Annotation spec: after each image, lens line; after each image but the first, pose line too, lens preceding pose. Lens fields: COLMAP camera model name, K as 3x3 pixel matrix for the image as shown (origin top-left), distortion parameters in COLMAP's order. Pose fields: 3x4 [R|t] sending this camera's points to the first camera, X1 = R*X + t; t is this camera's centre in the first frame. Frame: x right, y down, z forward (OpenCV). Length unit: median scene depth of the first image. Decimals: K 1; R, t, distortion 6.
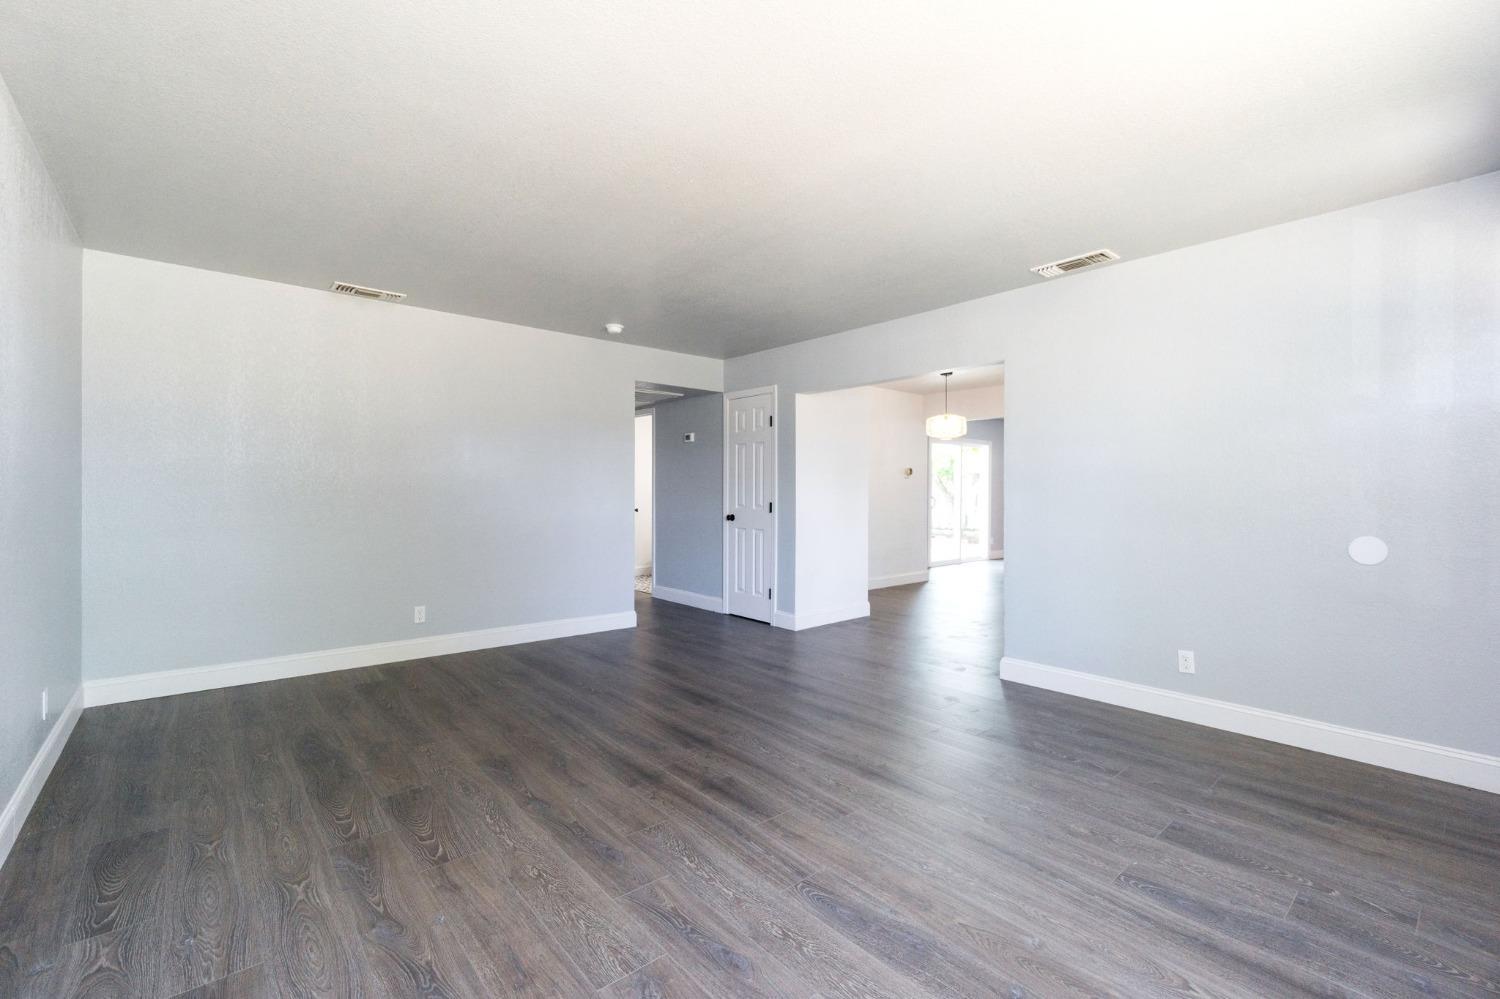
lens RADIAL K [[641.5, 0, 722.5], [0, 641.5, 492.3], [0, 0, 1]] dist [-0.004386, -0.000437]
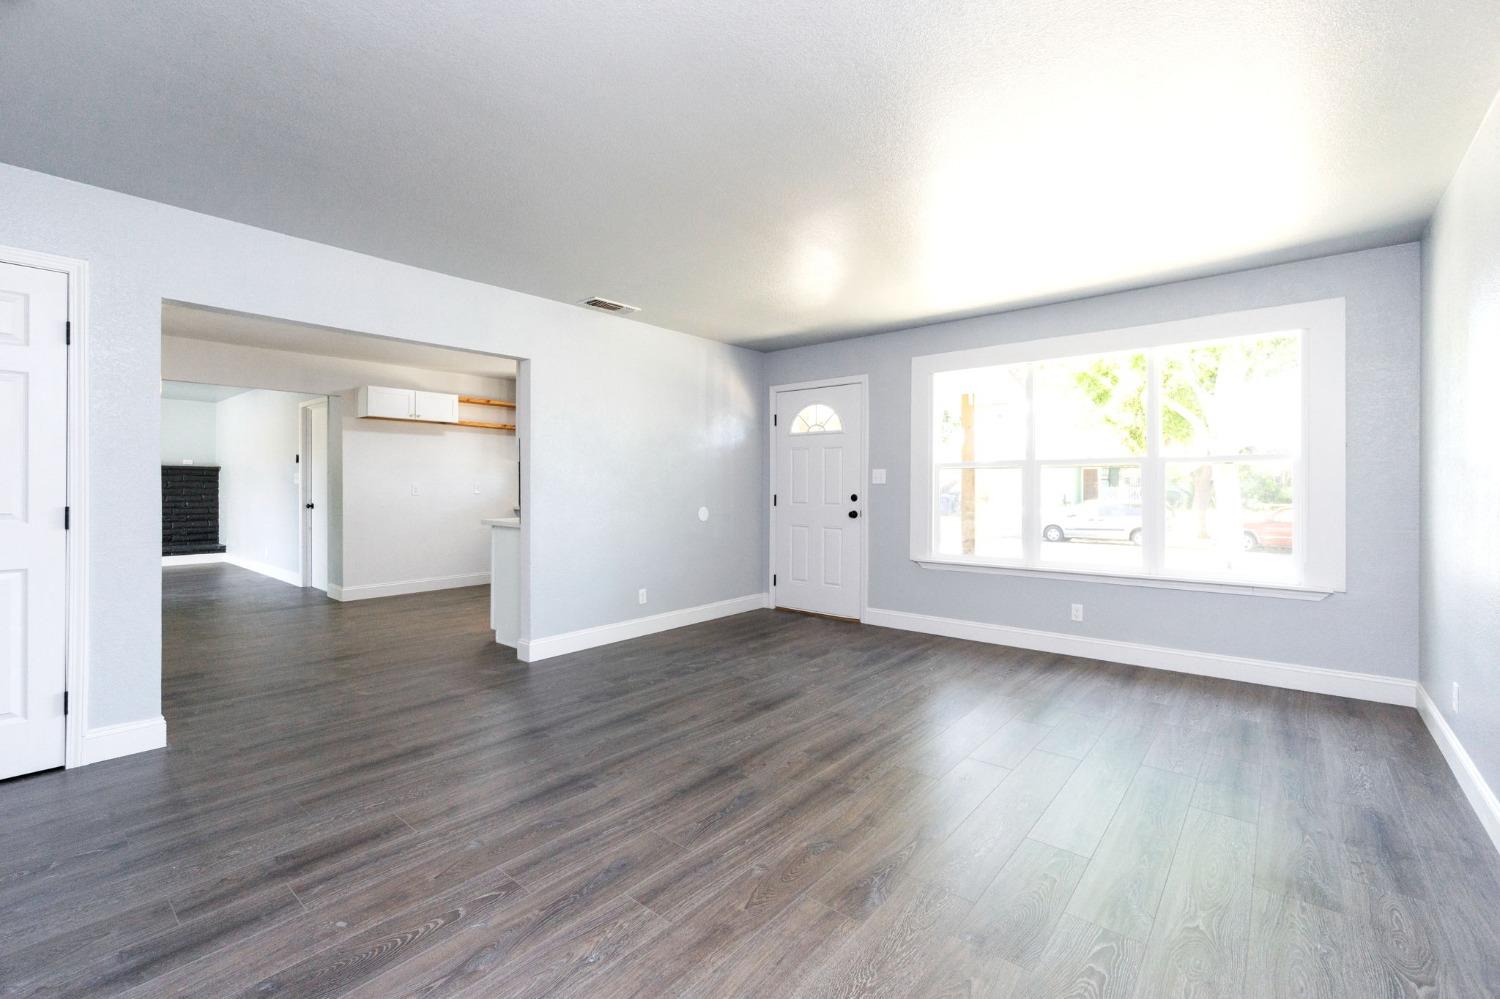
lens RADIAL K [[641.5, 0, 756.2], [0, 641.5, 490.6], [0, 0, 1]] dist [-0.004386, -0.000437]
pose [[-0.193065, -0.010308, 0.981132, -0.998266], [-0.002560, 0.999947, 0.010002, -0.003216], [-0.981183, -0.000580, -0.193081, 1.255799]]
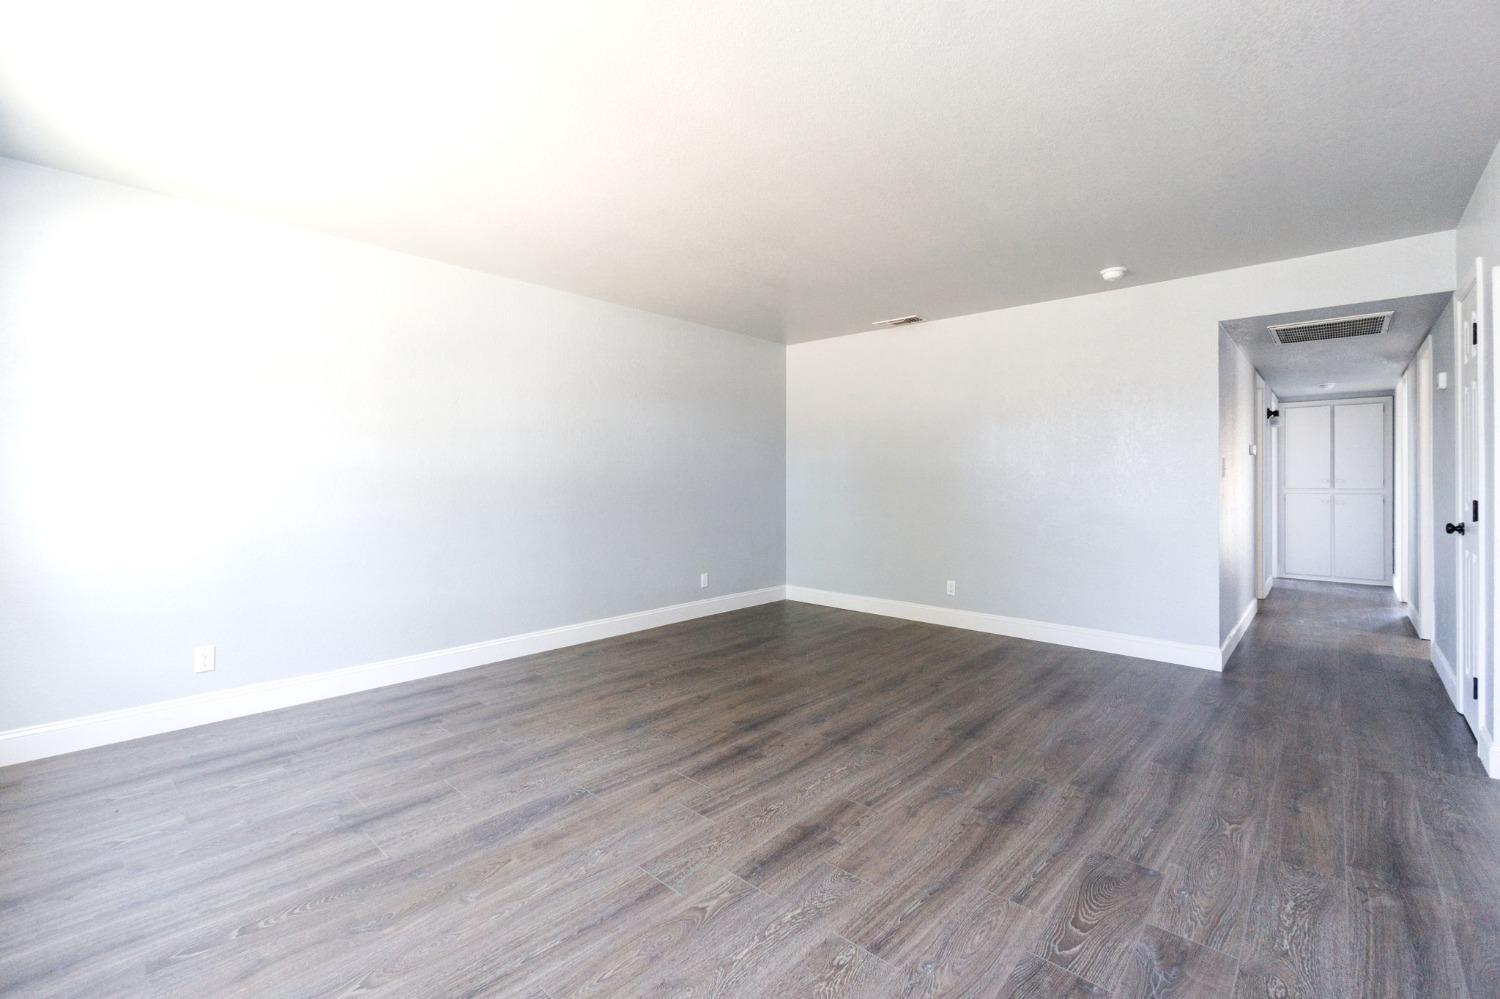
lens RADIAL K [[641.5, 0, 751.9], [0, 641.5, 485.1], [0, 0, 1]] dist [-0.004386, -0.000437]
pose [[0.146950, 0.006402, -0.989123, 0.994811], [-0.002092, 0.999979, 0.006161, 0.004519], [0.989142, 0.001164, 0.146960, 0.808701]]
